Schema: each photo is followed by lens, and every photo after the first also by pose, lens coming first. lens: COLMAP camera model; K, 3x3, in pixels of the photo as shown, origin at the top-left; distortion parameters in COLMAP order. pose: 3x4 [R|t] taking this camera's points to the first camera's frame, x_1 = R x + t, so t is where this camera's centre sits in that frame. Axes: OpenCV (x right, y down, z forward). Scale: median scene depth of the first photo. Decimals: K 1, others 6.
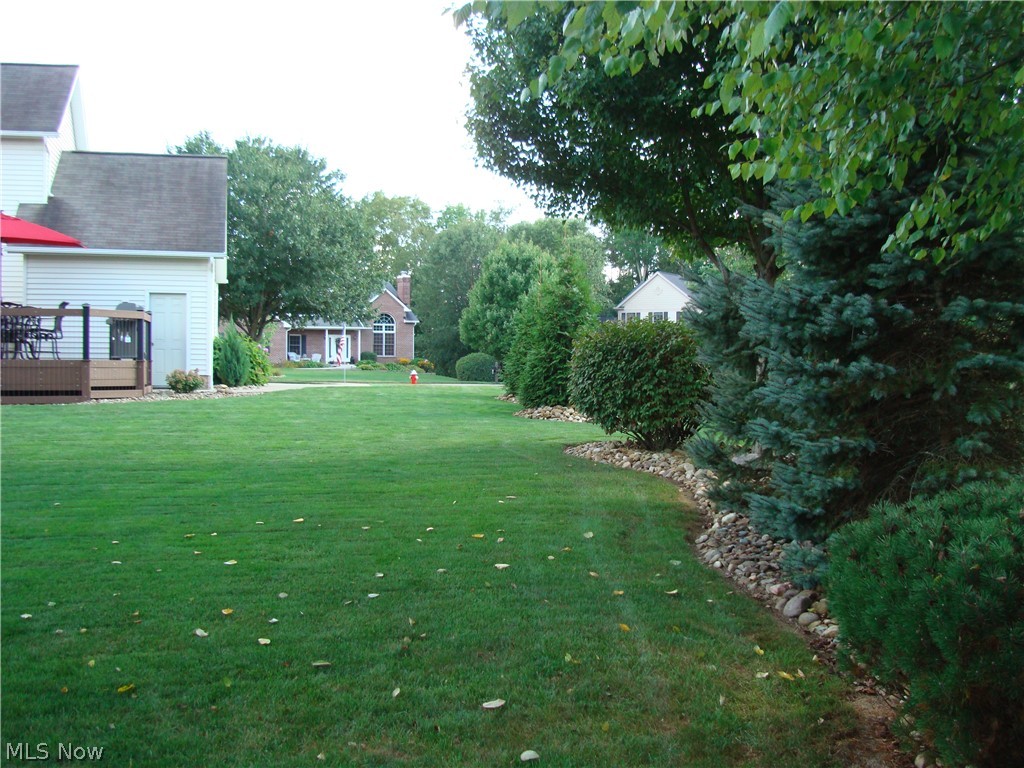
lens RADIAL K [[1092.0, 0, 512.7], [0, 1092.0, 384.0], [0, 0, 1]] dist [-0.121765, 0.000000]
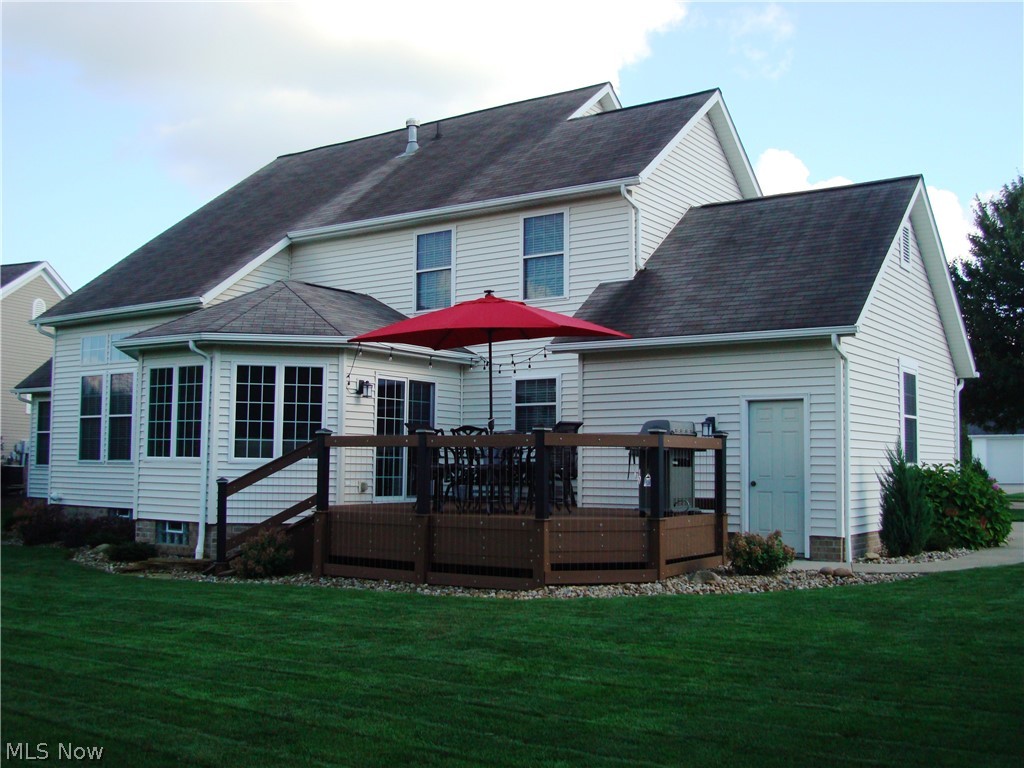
lens RADIAL K [[1092.0, 0, 514.3], [0, 1092.0, 382.2], [0, 0, 1]] dist [-0.121765, 0.000000]
pose [[0.645777, -0.065872, -0.760679, 0.052799], [-0.012369, 0.995238, -0.096685, -0.032788], [0.763426, 0.071845, 0.641887, 0.489510]]
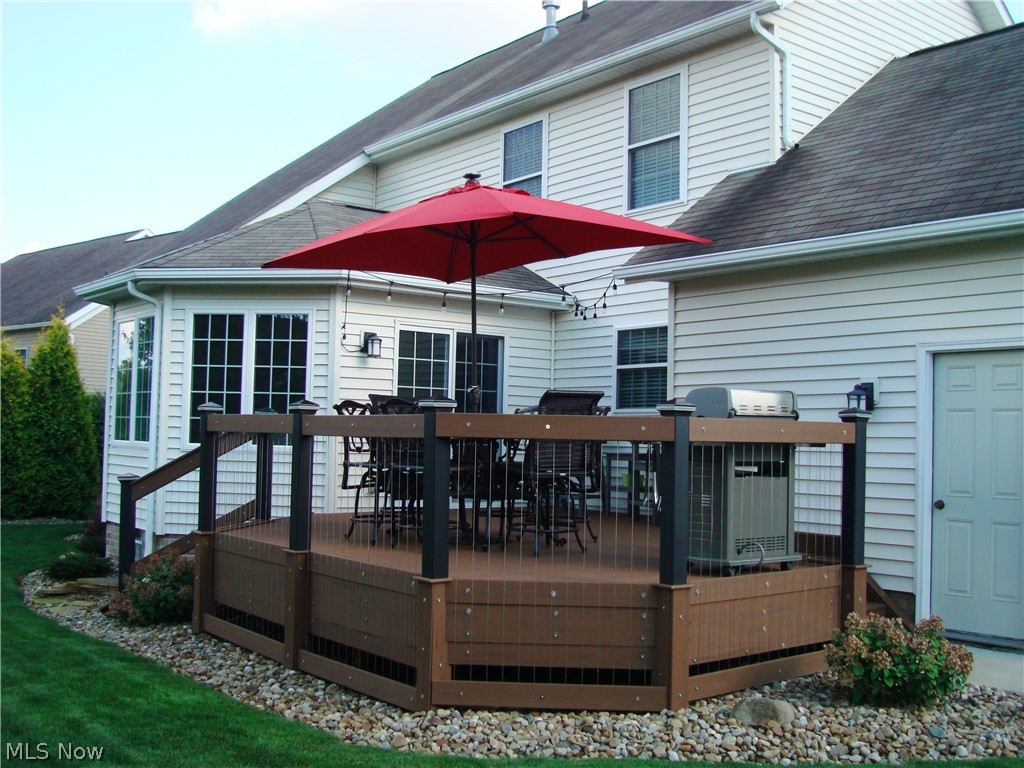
lens RADIAL K [[1092.0, 0, 513.8], [0, 1092.0, 382.0], [0, 0, 1]] dist [-0.121765, 0.000000]
pose [[0.383096, -0.048852, -0.922416, -0.082275], [-0.028861, 0.997480, -0.064815, -0.050238], [0.923257, 0.051452, 0.380721, 0.756481]]
